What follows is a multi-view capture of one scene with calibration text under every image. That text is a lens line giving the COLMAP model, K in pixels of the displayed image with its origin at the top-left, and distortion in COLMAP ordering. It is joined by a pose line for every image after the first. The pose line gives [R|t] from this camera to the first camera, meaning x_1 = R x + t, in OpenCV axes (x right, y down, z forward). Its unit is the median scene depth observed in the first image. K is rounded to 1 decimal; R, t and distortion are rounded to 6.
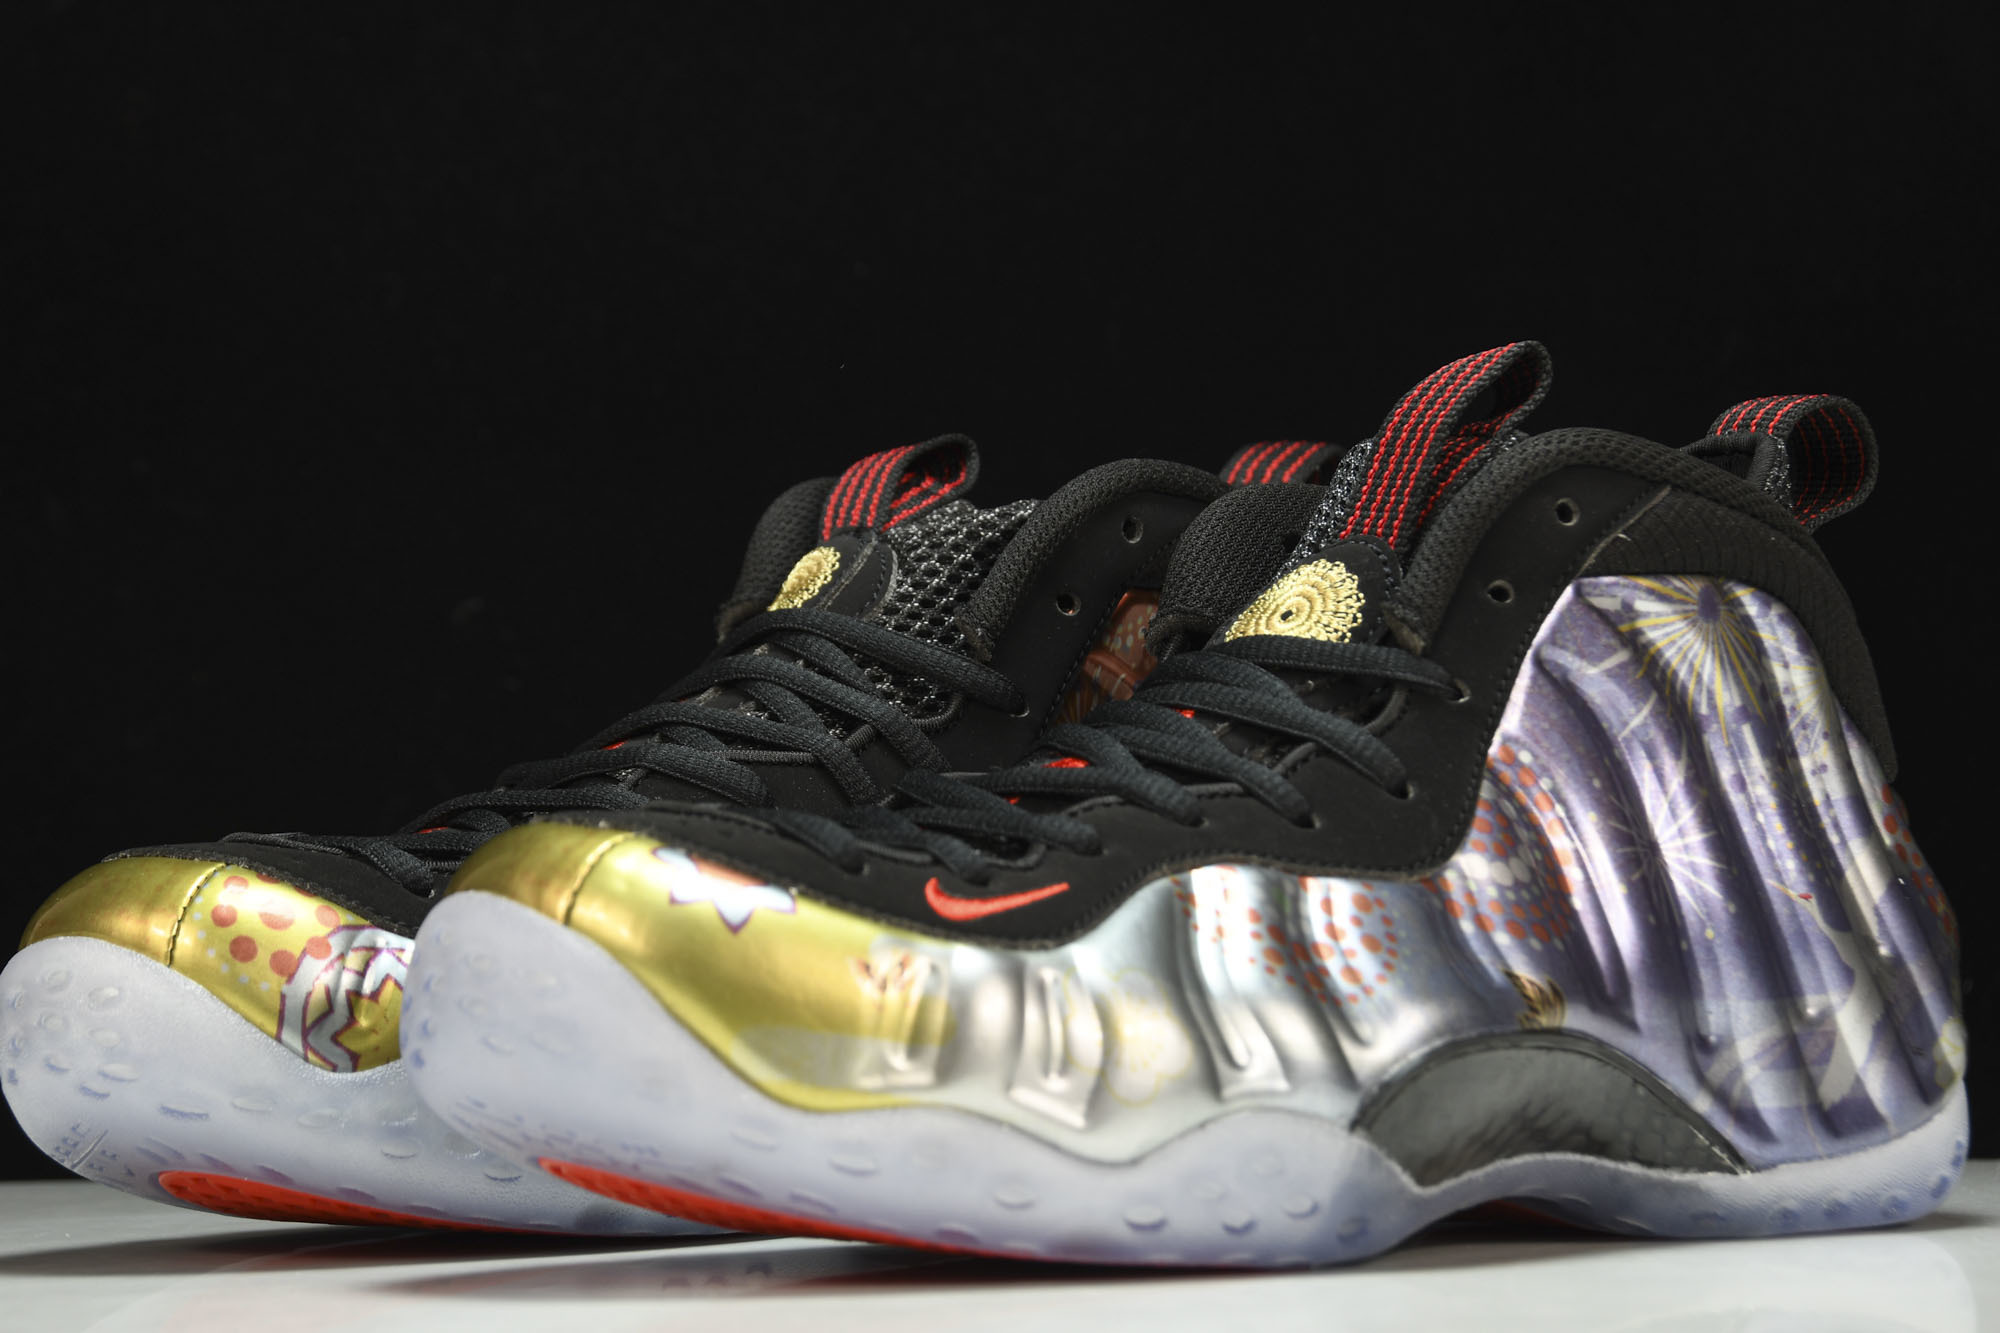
lens RADIAL K [[4942.2, 0, 998.2], [0, 4942.2, 669.0], [0, 0, 1]] dist [0.250794, 0.466157]
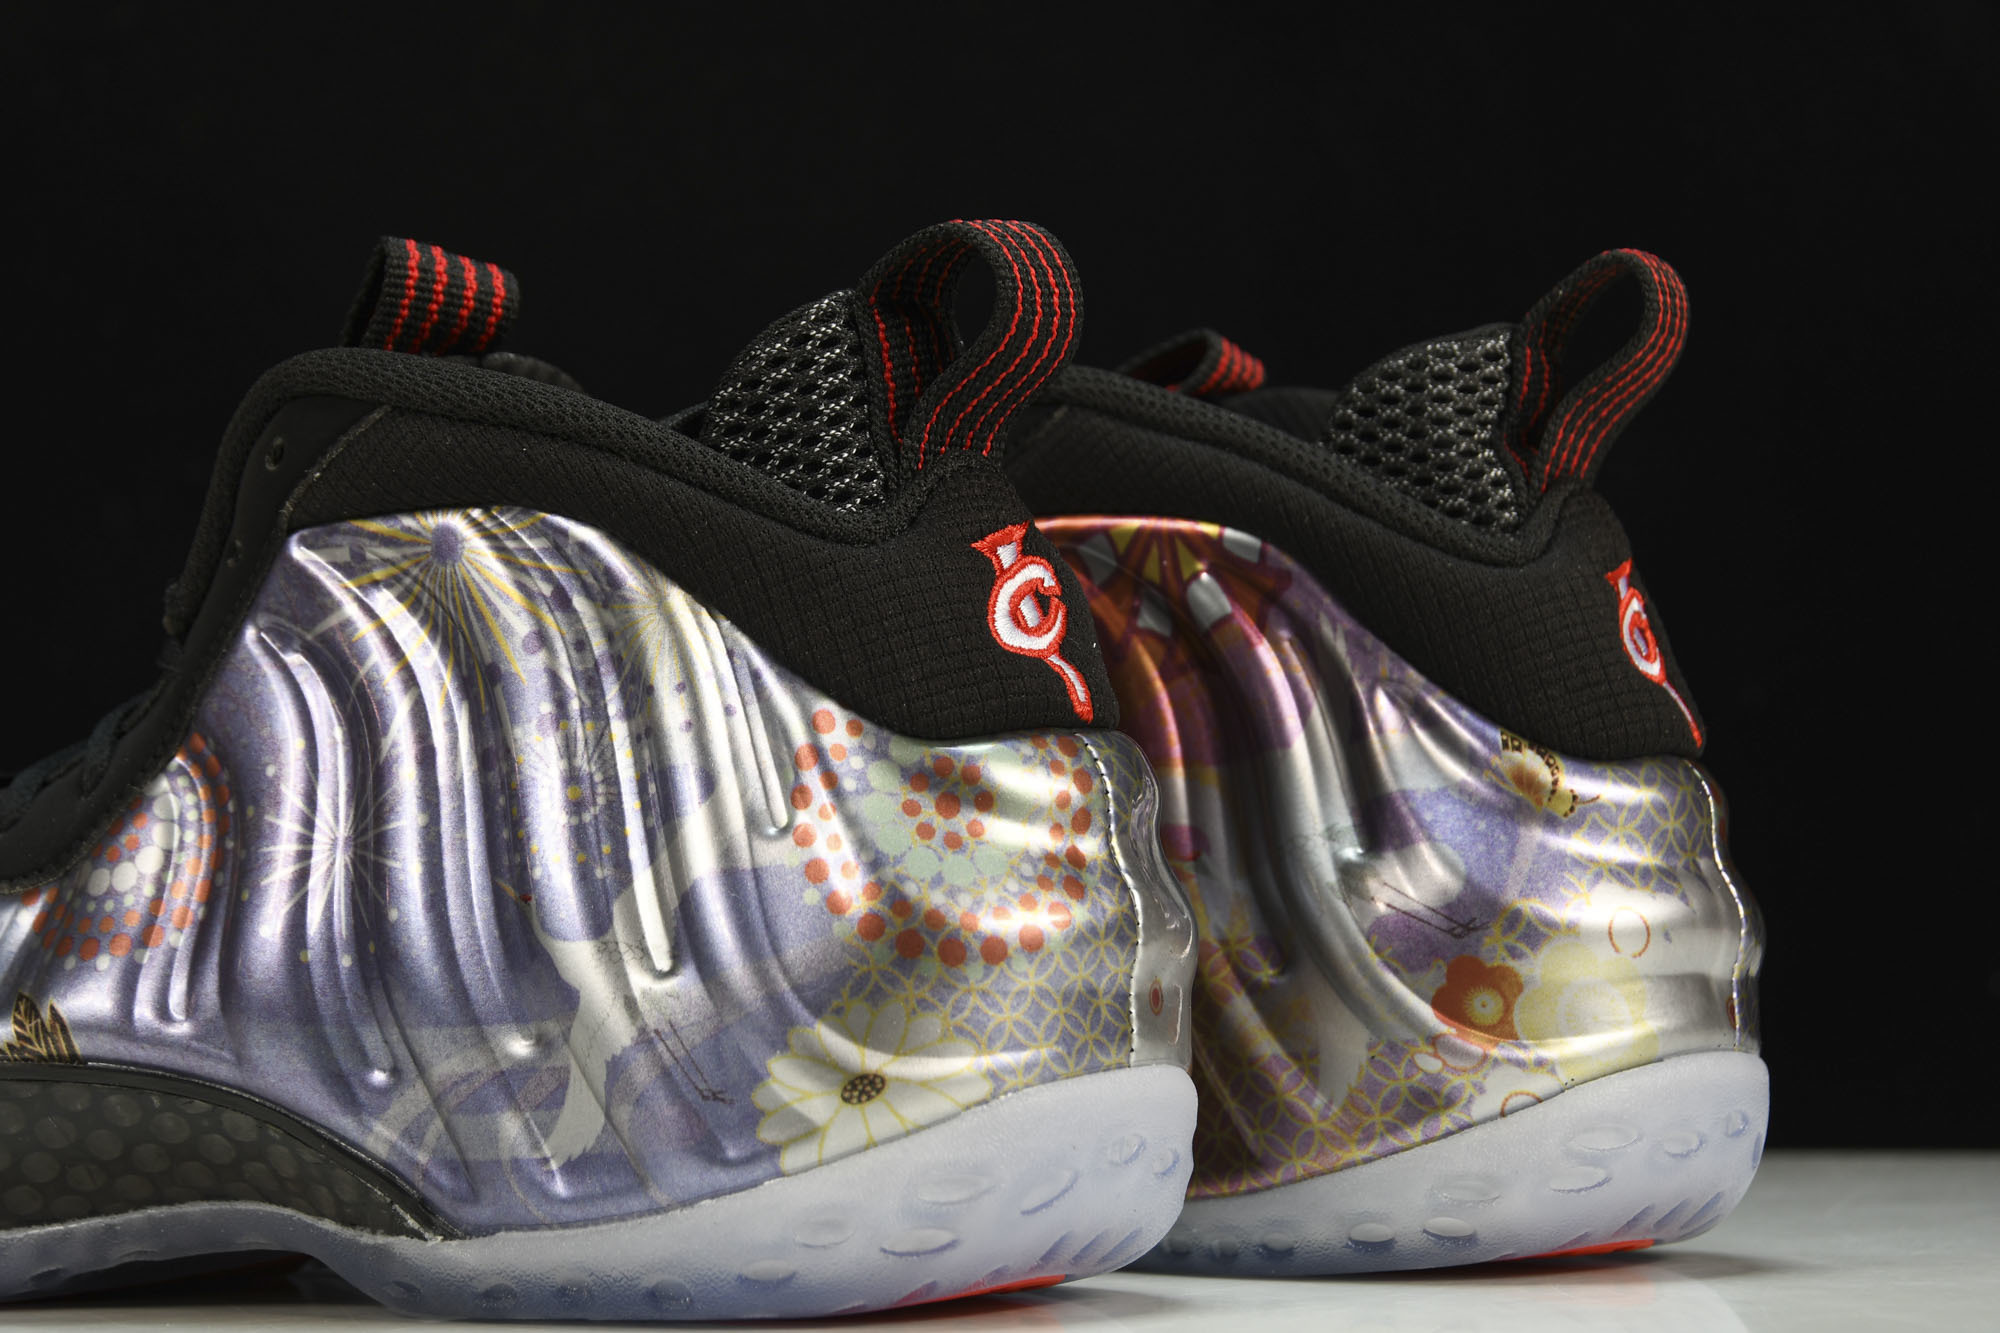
lens RADIAL K [[4942.2, 0, 998.2], [0, 4942.2, 669.0], [0, 0, 1]] dist [0.250794, 0.466157]
pose [[0.326780, -0.042760, -0.944132, 0.958073], [0.063729, 0.997699, -0.023128, 0.032845], [0.942949, -0.052611, 0.328754, 0.827248]]
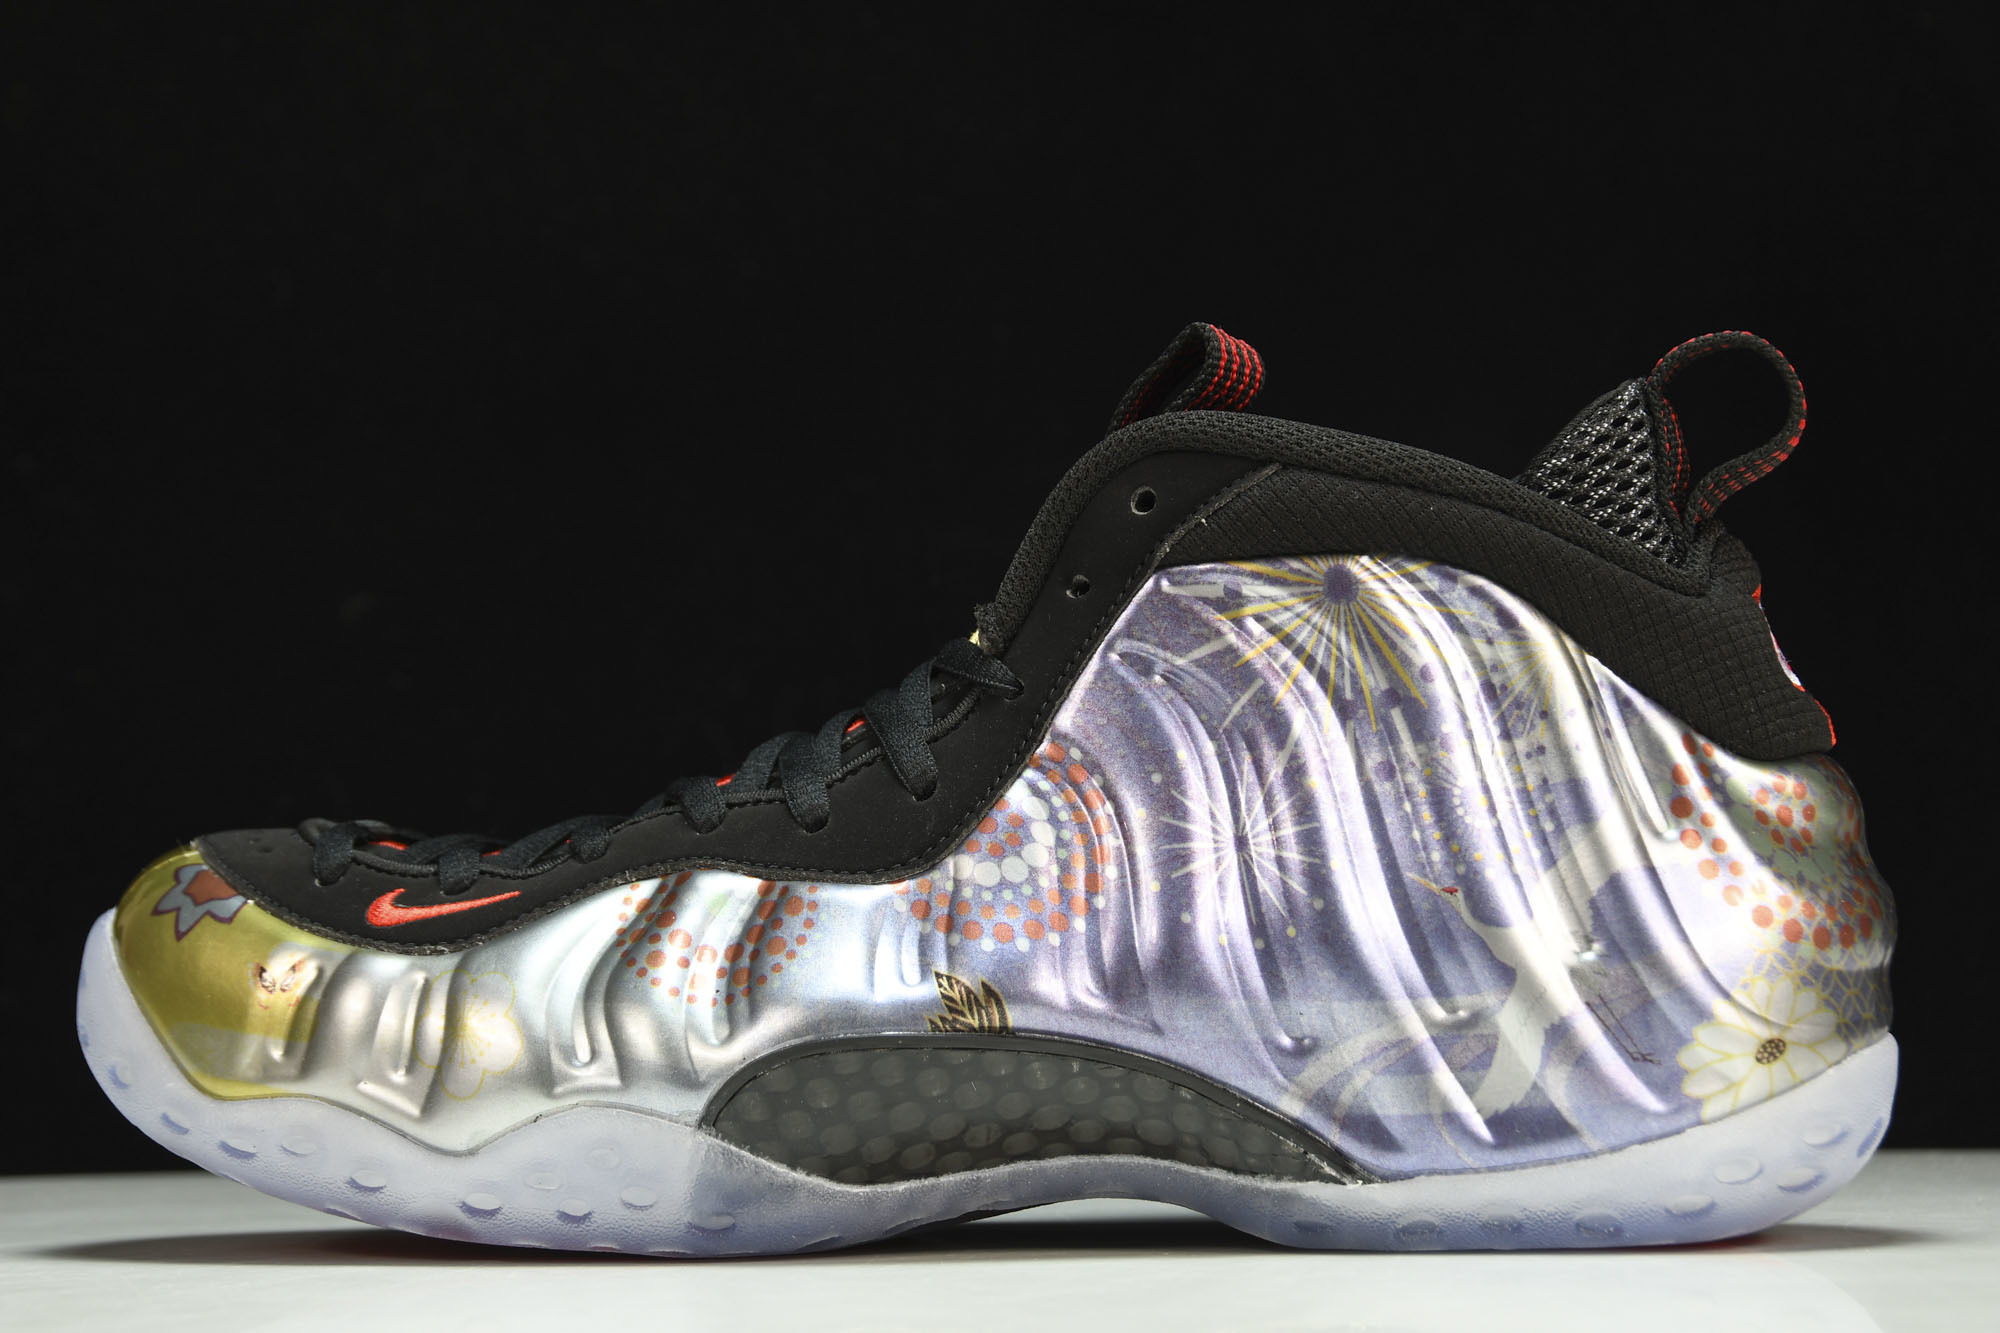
lens RADIAL K [[4942.2, 0, 998.2], [0, 4942.2, 669.0], [0, 0, 1]] dist [0.250794, 0.466157]
pose [[0.694638, -0.037977, -0.718357, 0.787822], [0.046674, 0.998881, -0.007674, 0.007530], [0.717844, -0.028198, 0.695633, 0.298615]]
